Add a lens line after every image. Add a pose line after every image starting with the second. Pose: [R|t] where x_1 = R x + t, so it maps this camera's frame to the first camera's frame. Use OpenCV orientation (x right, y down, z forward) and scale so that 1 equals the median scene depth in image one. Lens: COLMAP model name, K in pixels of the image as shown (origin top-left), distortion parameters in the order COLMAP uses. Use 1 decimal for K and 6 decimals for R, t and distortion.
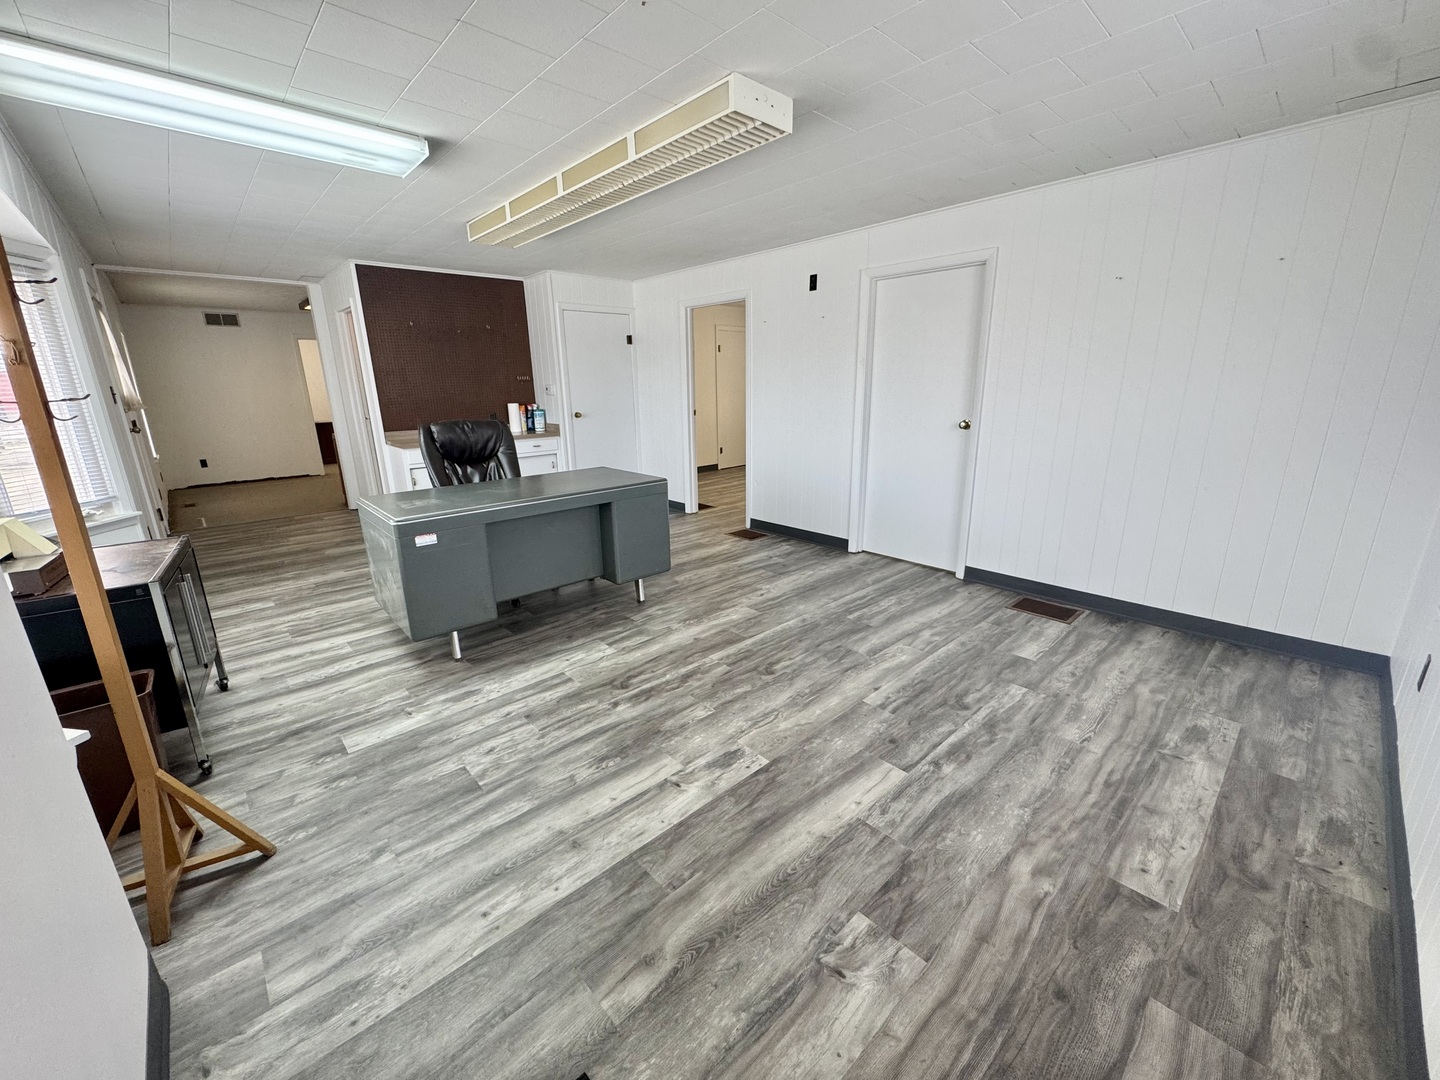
lens RADIAL K [[573.5, 0, 718.5], [0, 573.5, 537.0], [0, 0, 1]] dist [0.003239, 0.000215]
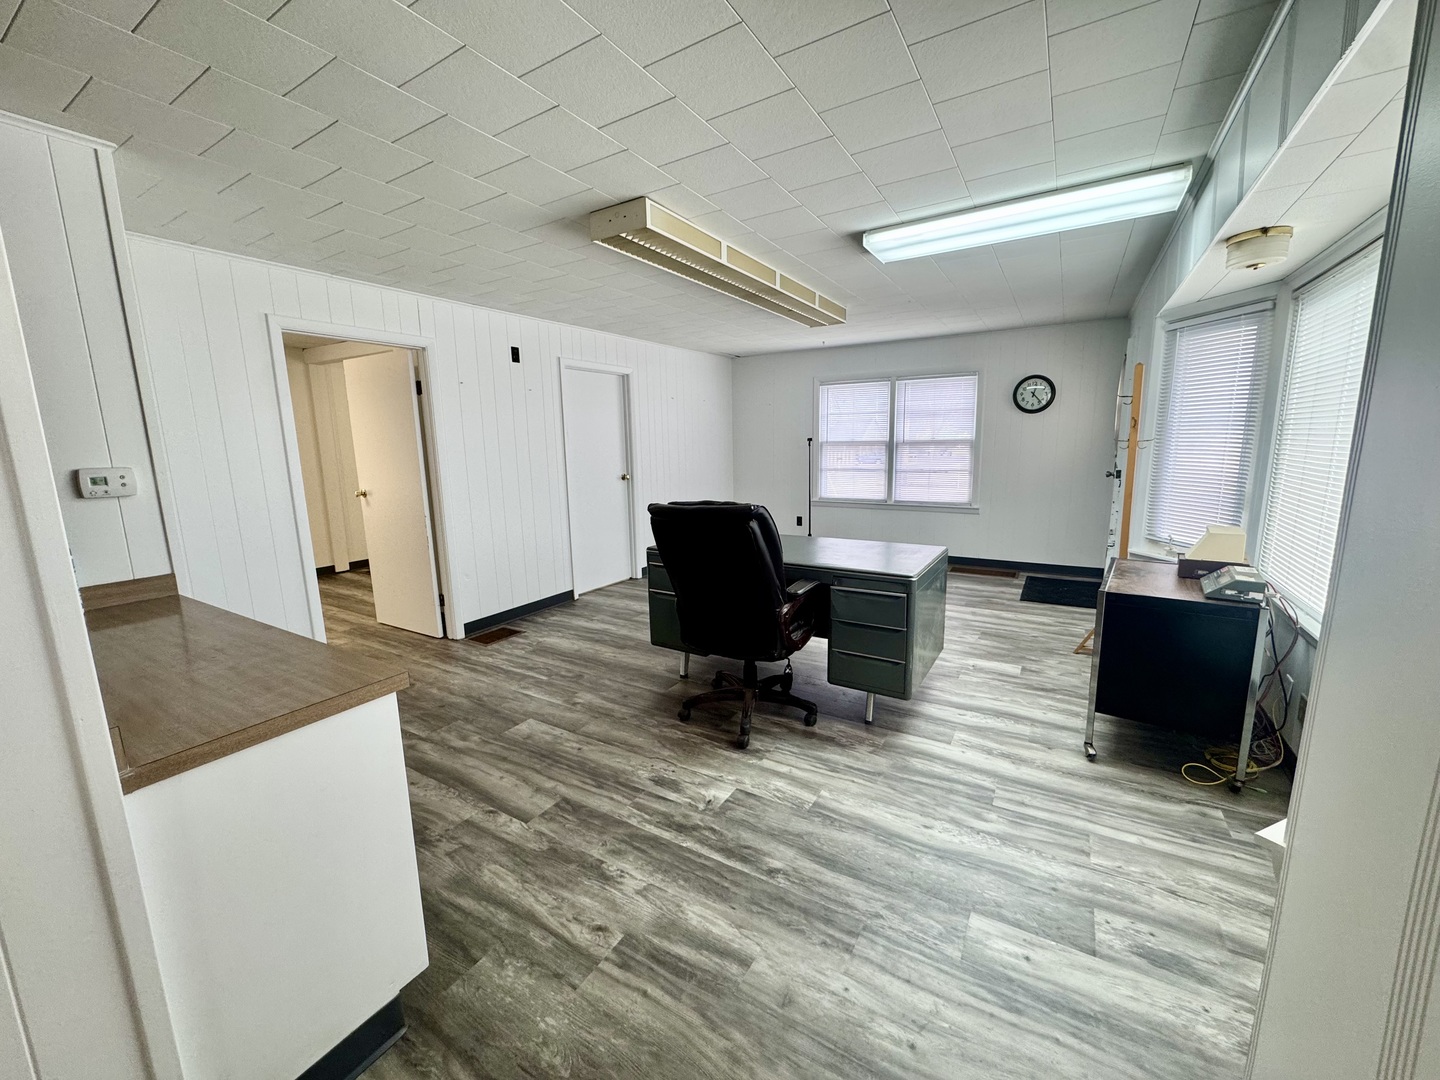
lens RADIAL K [[573.5, 0, 717.7], [0, 573.5, 538.4], [0, 0, 1]] dist [0.003239, 0.000215]
pose [[-0.274832, -0.140319, 0.951198, -1.365371], [0.276757, 0.935880, 0.218023, -0.386849], [-0.920800, 0.323170, -0.218375, 1.463224]]
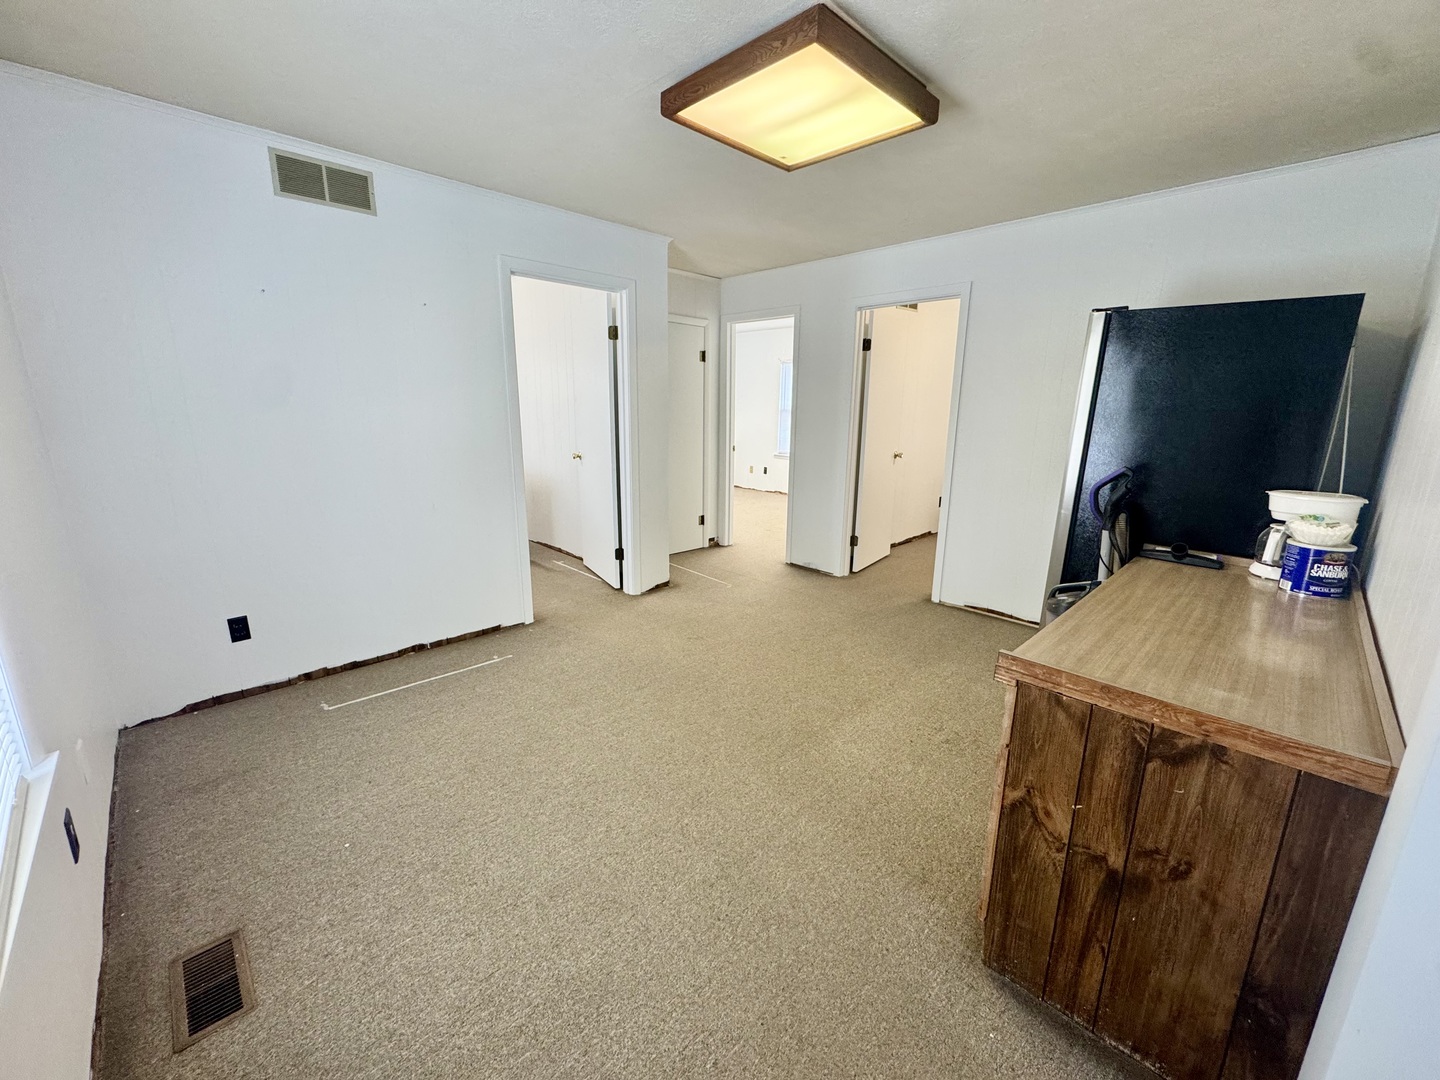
lens RADIAL K [[573.5, 0, 719.4], [0, 573.5, 543.4], [0, 0, 1]] dist [0.003239, 0.000215]
pose [[0.998871, 0.012905, 0.045708, -0.466075], [-0.011078, 0.999138, -0.039999, -0.120247], [-0.046185, 0.039447, 0.998154, 0.482693]]
